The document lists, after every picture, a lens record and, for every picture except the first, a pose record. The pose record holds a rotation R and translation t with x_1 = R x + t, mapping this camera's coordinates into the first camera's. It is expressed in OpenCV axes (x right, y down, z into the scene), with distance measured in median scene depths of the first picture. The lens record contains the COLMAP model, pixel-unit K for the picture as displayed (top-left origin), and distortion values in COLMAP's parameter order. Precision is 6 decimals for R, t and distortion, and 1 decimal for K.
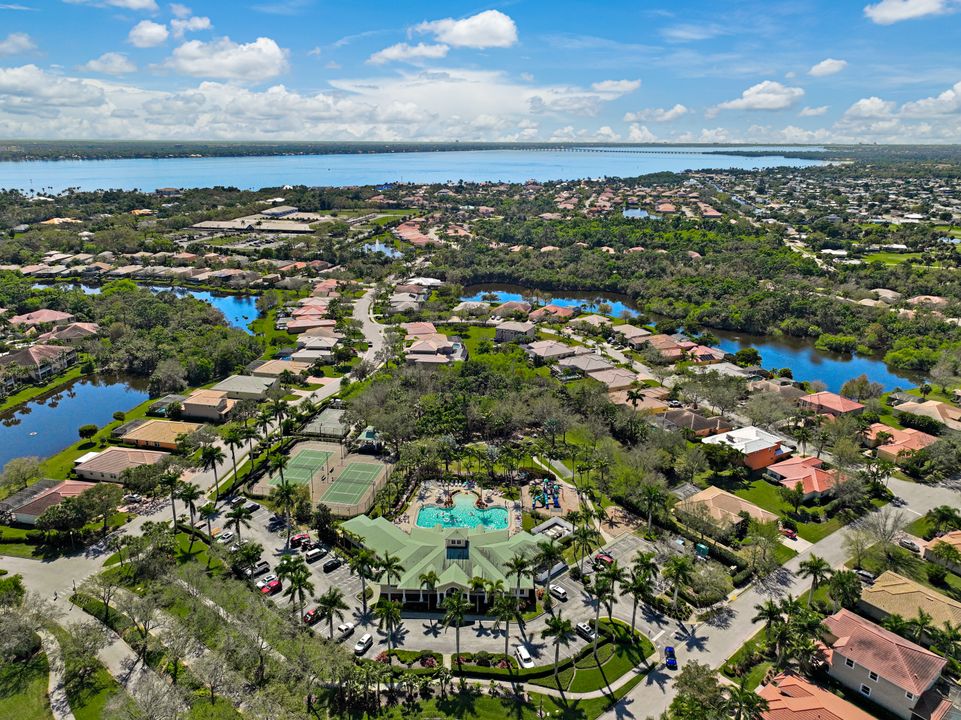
lens RADIAL K [[685.6, 0, 480.5], [0, 685.6, 360.0], [0, 0, 1]] dist [0.006591, 0.003856]
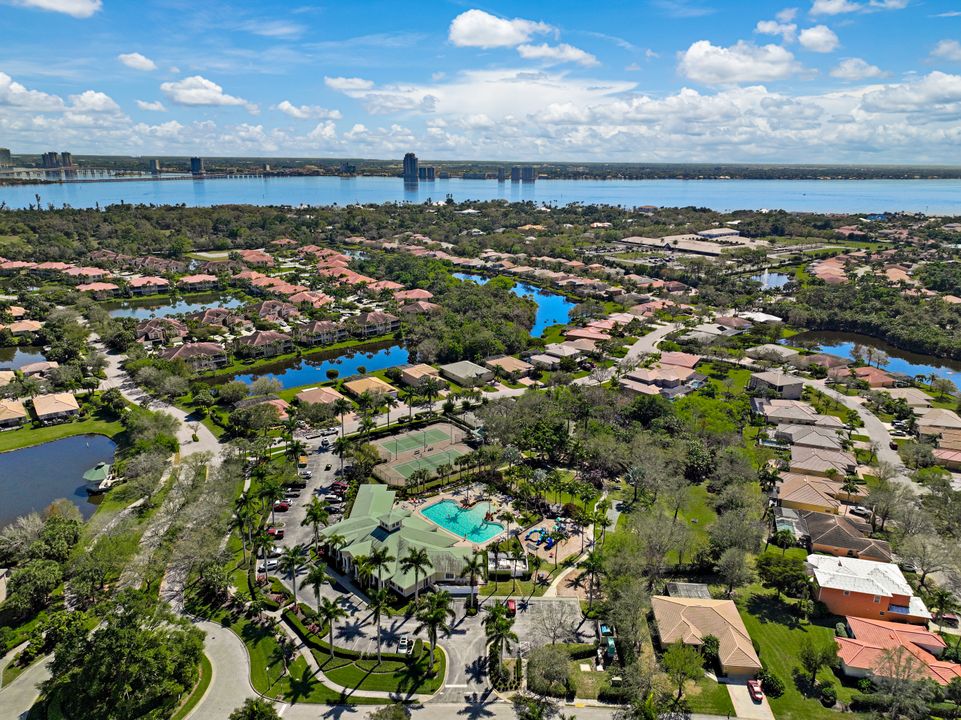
lens RADIAL K [[685.6, 0, 480.5], [0, 685.6, 360.0], [0, 0, 1]] dist [0.006591, 0.003856]
pose [[0.734002, 0.195614, -0.650366, 0.581007], [-0.215325, 0.975245, 0.050315, -0.060747], [0.644108, 0.103108, 0.757953, 0.194715]]
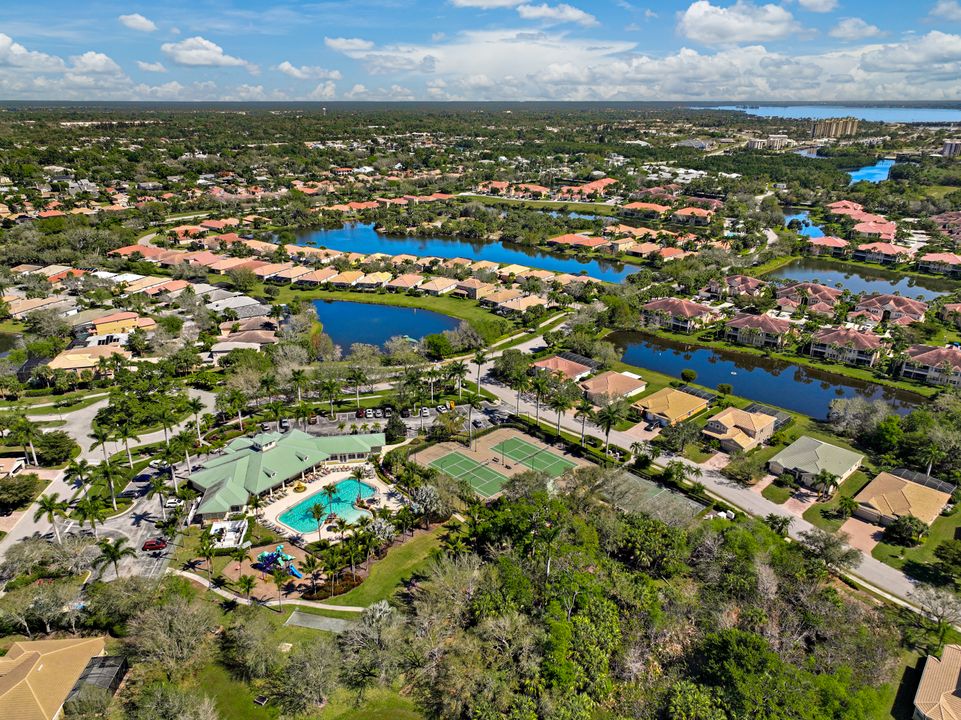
lens RADIAL K [[666.1, 0, 461.4], [0, 666.1, 358.0], [0, 0, 1]] dist [0.027425, 0.000723]
pose [[-0.598288, 0.281969, -0.750030, 0.456252], [-0.240621, 0.829614, 0.503828, -0.405040], [0.764299, 0.481907, -0.428500, 1.335589]]
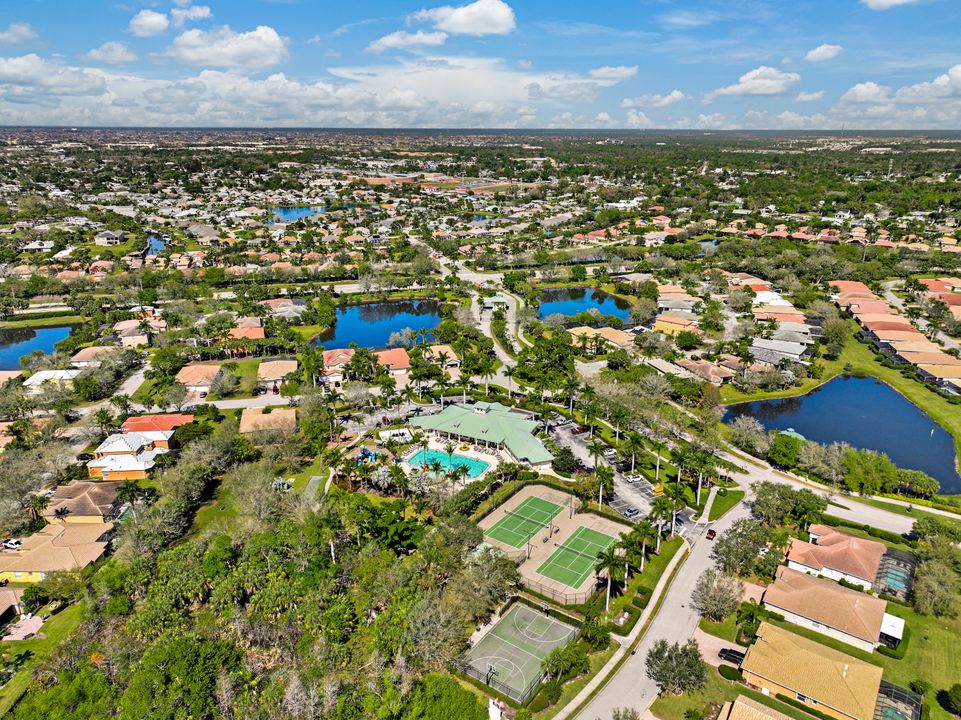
lens RADIAL K [[666.1, 0, 461.4], [0, 666.1, 358.0], [0, 0, 1]] dist [0.027425, 0.000723]
pose [[-0.904380, -0.137257, 0.404051, -0.447622], [0.134077, 0.807510, 0.574414, -0.525330], [-0.405118, 0.573662, -0.711893, 1.582522]]
